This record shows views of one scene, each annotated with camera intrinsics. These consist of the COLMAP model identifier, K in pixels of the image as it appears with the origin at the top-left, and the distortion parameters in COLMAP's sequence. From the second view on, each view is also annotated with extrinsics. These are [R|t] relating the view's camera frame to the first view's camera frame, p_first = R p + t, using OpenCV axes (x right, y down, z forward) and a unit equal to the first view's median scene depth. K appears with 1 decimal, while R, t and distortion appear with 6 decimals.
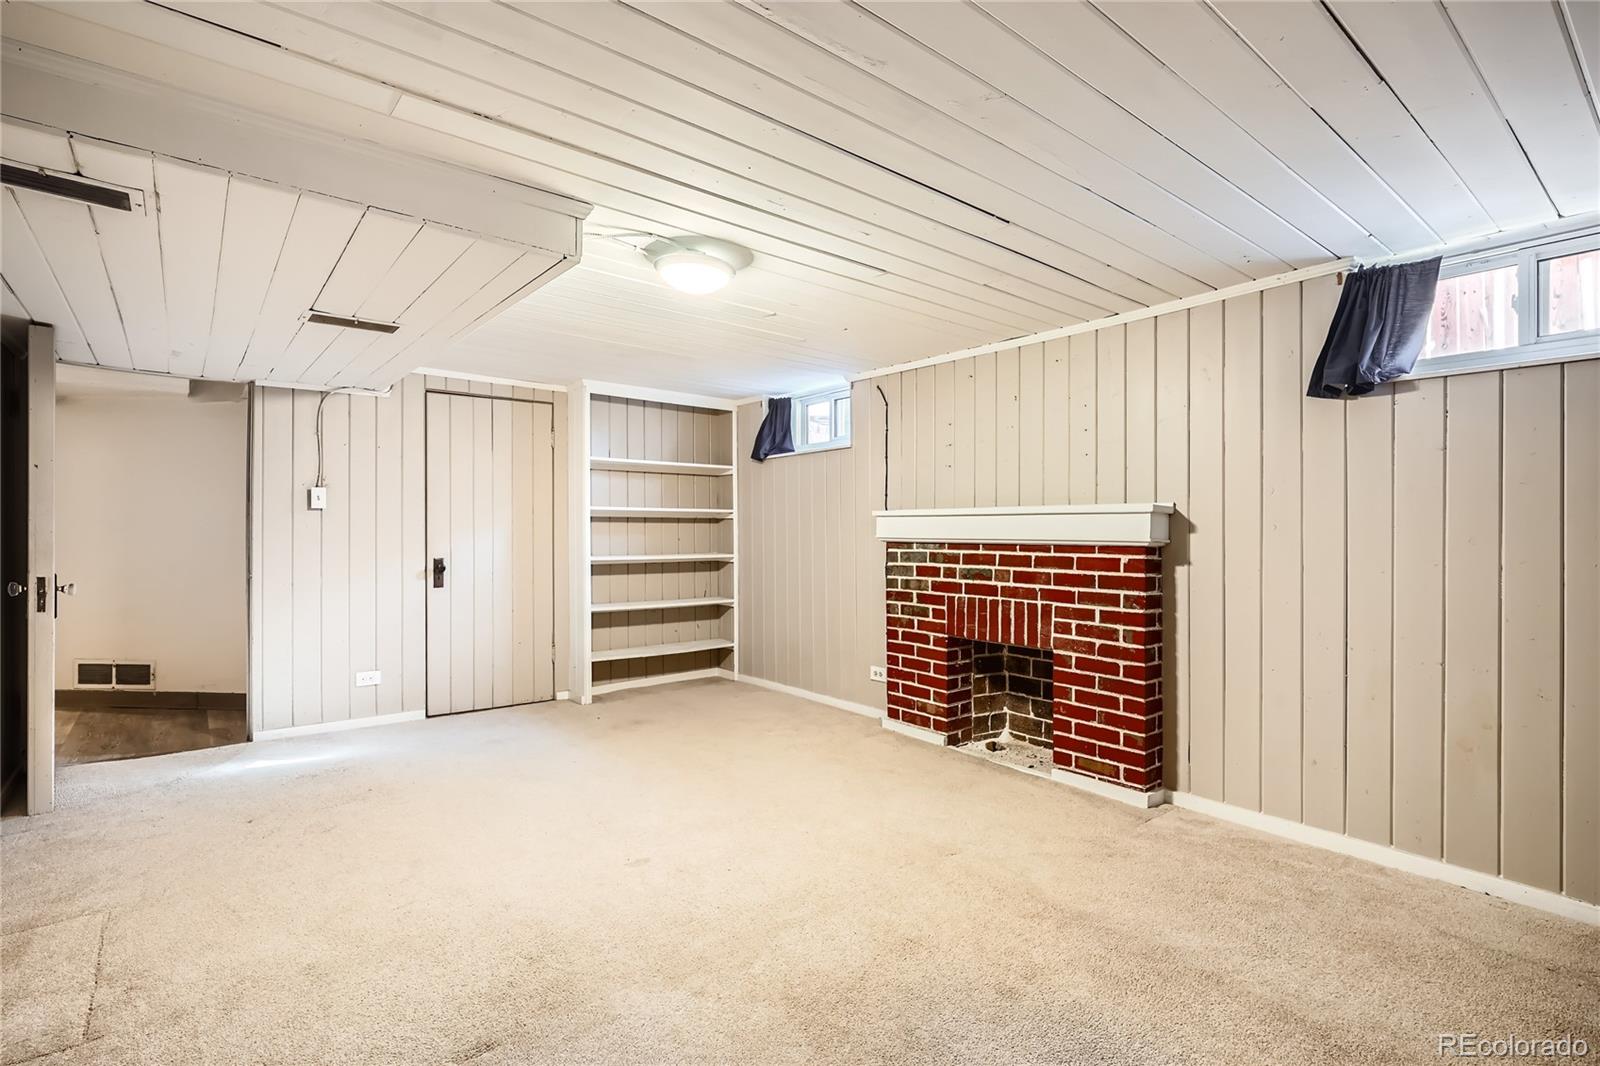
lens RADIAL K [[764.9, 0, 795.8], [0, 764.9, 530.6], [0, 0, 1]] dist [-0.012881, 0.000233]
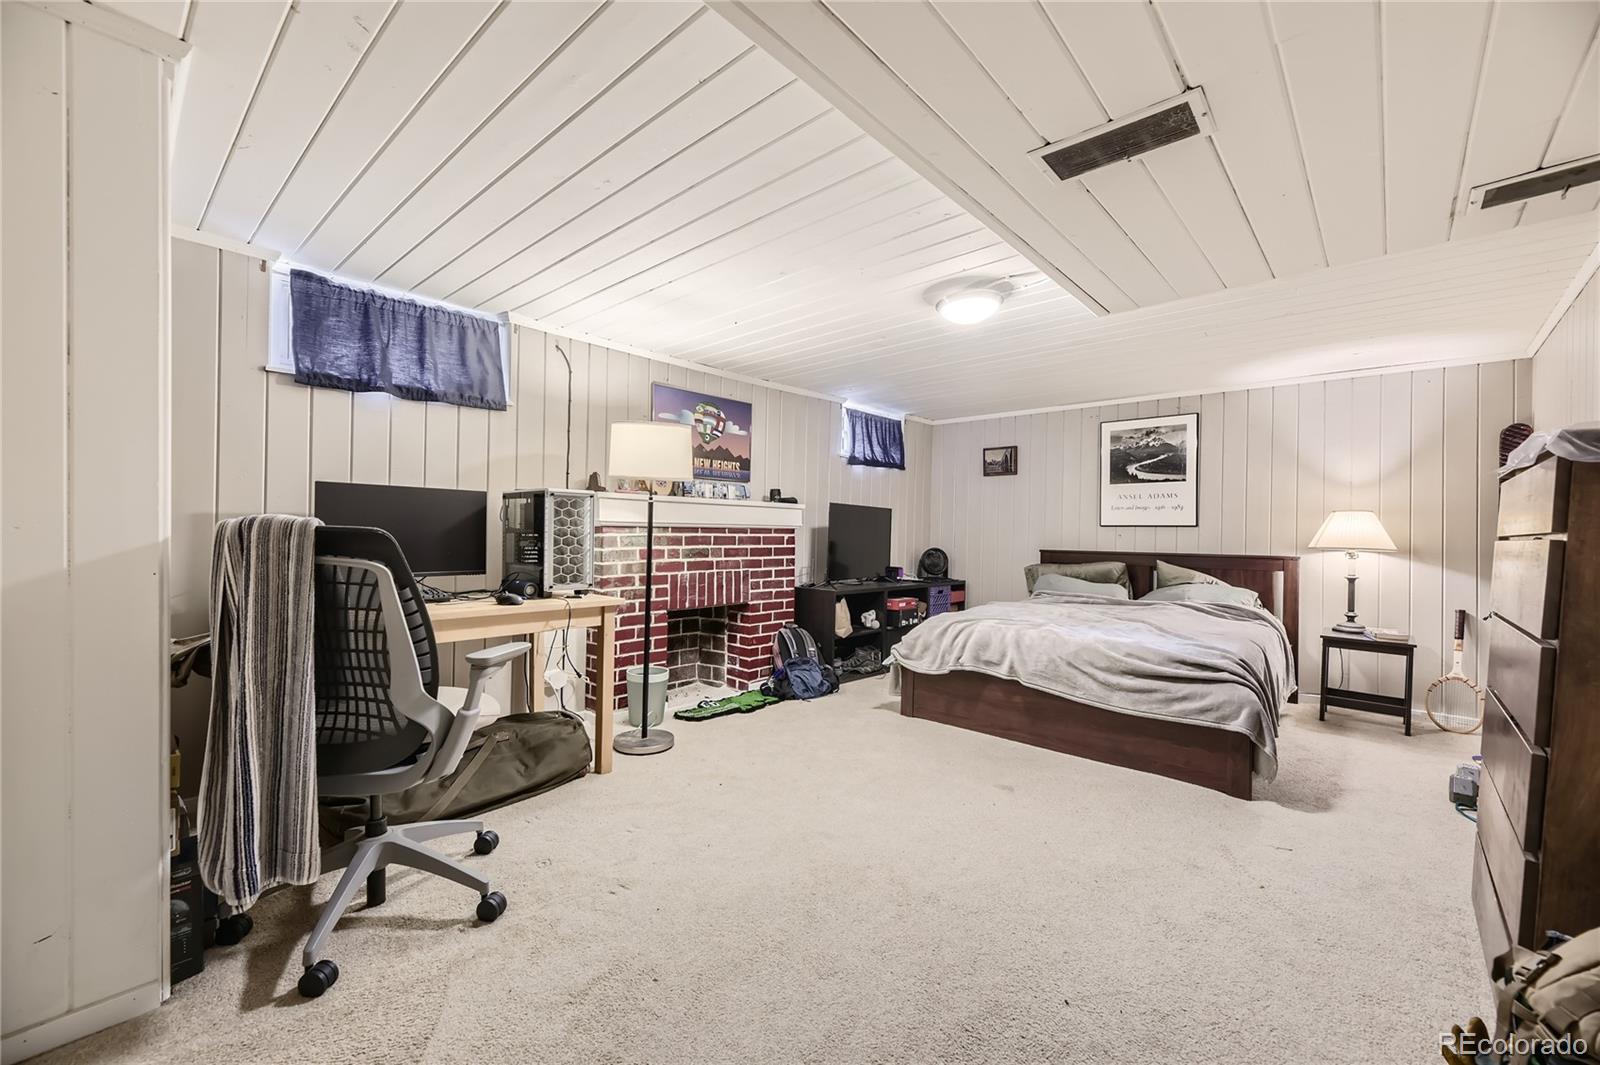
lens RADIAL K [[650.4, 0, 792.3], [0, 650.4, 532.0], [0, 0, 1]] dist [0.002243, -0.000104]
pose [[-0.164066, -0.007654, 0.986420, -0.812502], [-0.013637, 0.999892, 0.005490, 0.016756], [-0.986355, -0.012551, -0.164153, 1.046129]]
